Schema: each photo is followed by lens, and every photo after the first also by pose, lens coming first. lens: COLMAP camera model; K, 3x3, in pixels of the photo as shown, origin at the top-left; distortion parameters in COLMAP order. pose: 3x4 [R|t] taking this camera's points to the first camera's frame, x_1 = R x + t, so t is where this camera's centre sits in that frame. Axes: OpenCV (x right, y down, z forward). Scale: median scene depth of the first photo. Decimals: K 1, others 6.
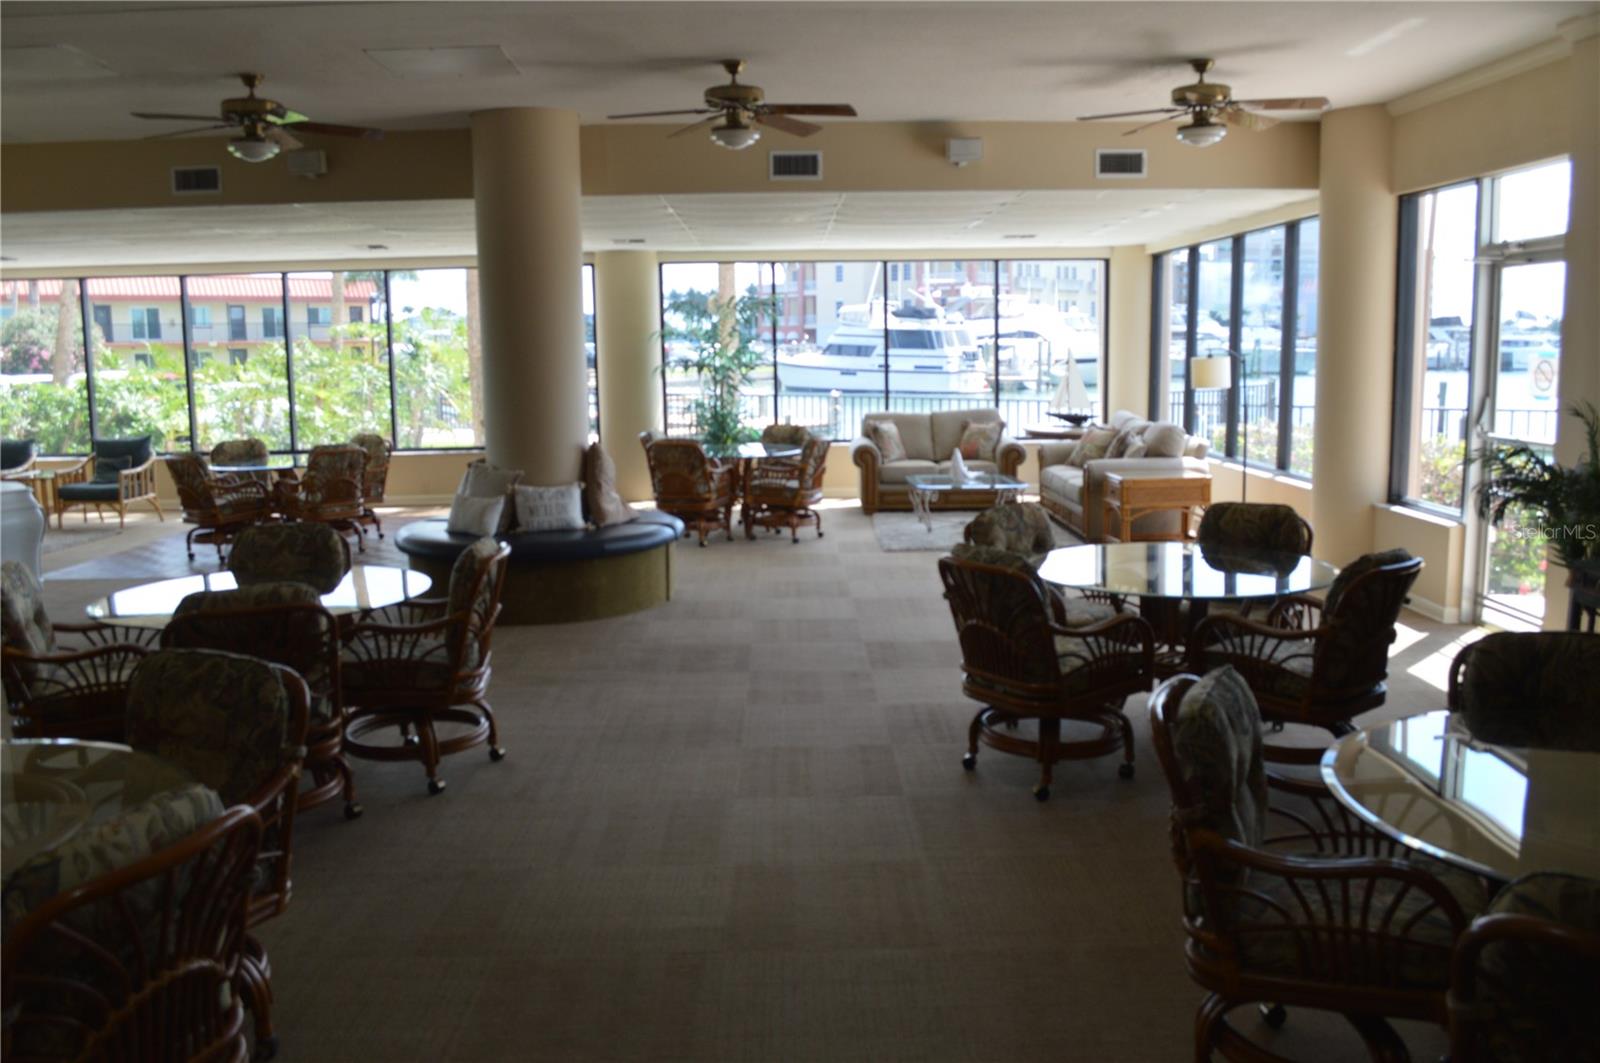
lens RADIAL K [[1295.2, 0, 803.0], [0, 1295.2, 528.5], [0, 0, 1]] dist [-0.081240, 0.003920]
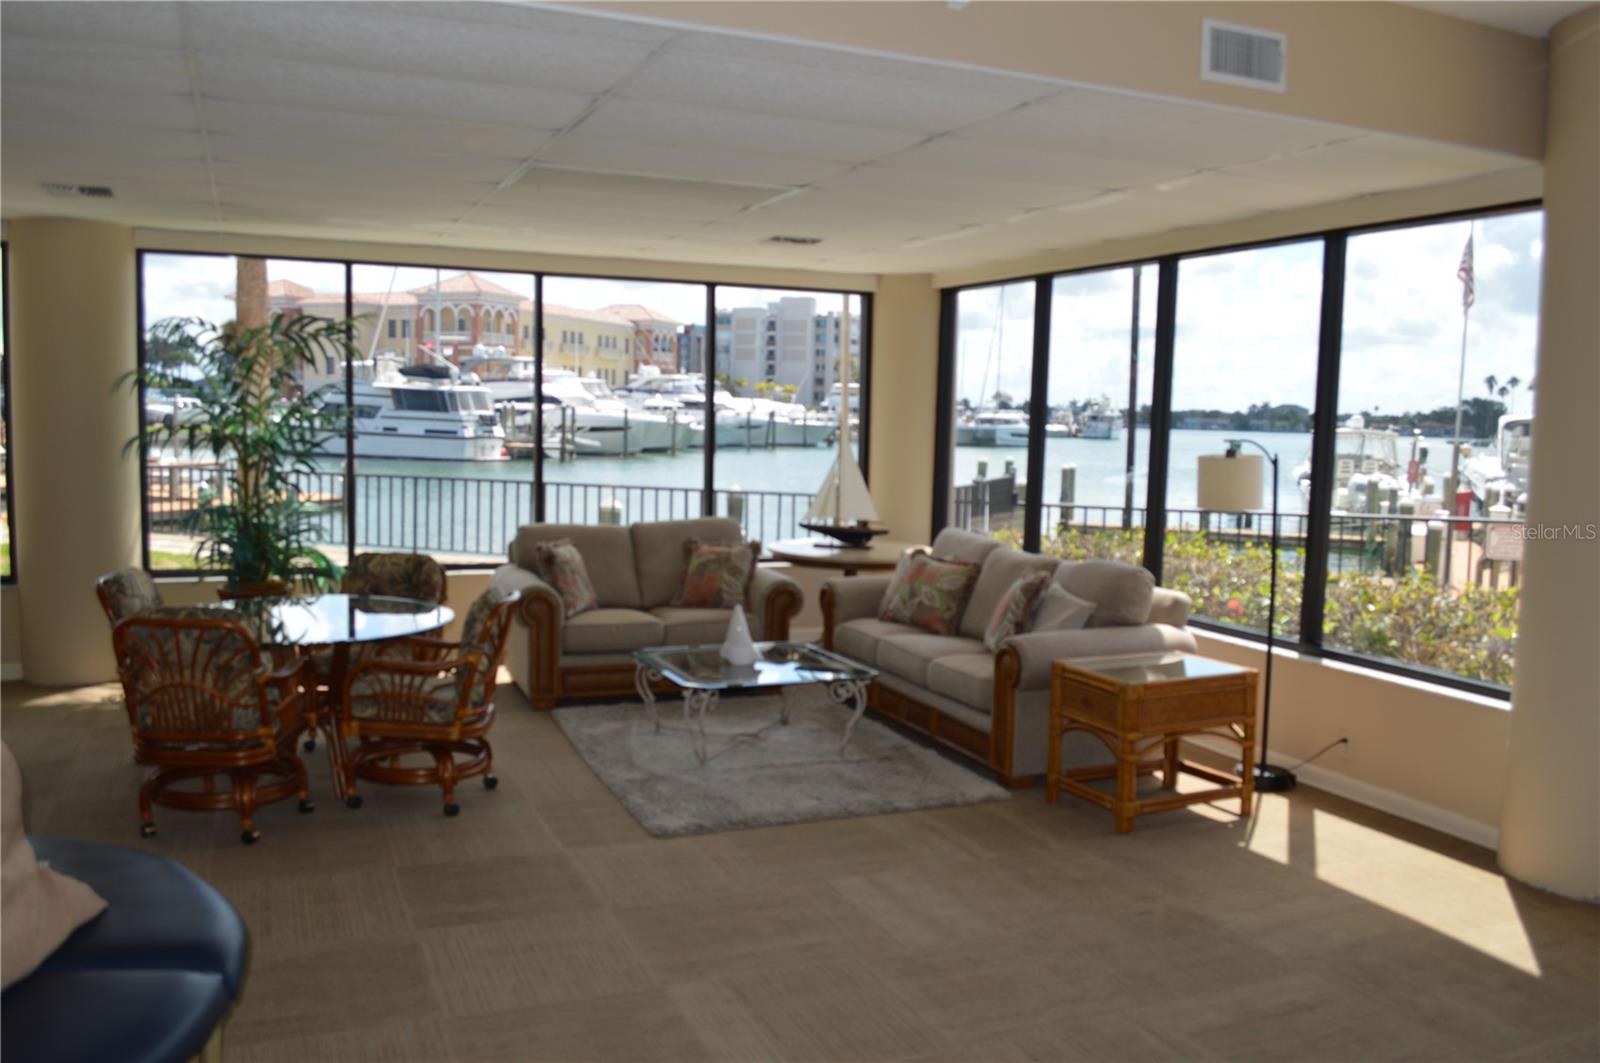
lens RADIAL K [[1295.2, 0, 790.0], [0, 1295.2, 535.5], [0, 0, 1]] dist [-0.081240, 0.003920]
pose [[0.928684, 0.000334, 0.370873, -0.050580], [0.016210, 0.999007, -0.041489, -0.054443], [-0.370518, 0.044542, 0.927756, 0.386216]]
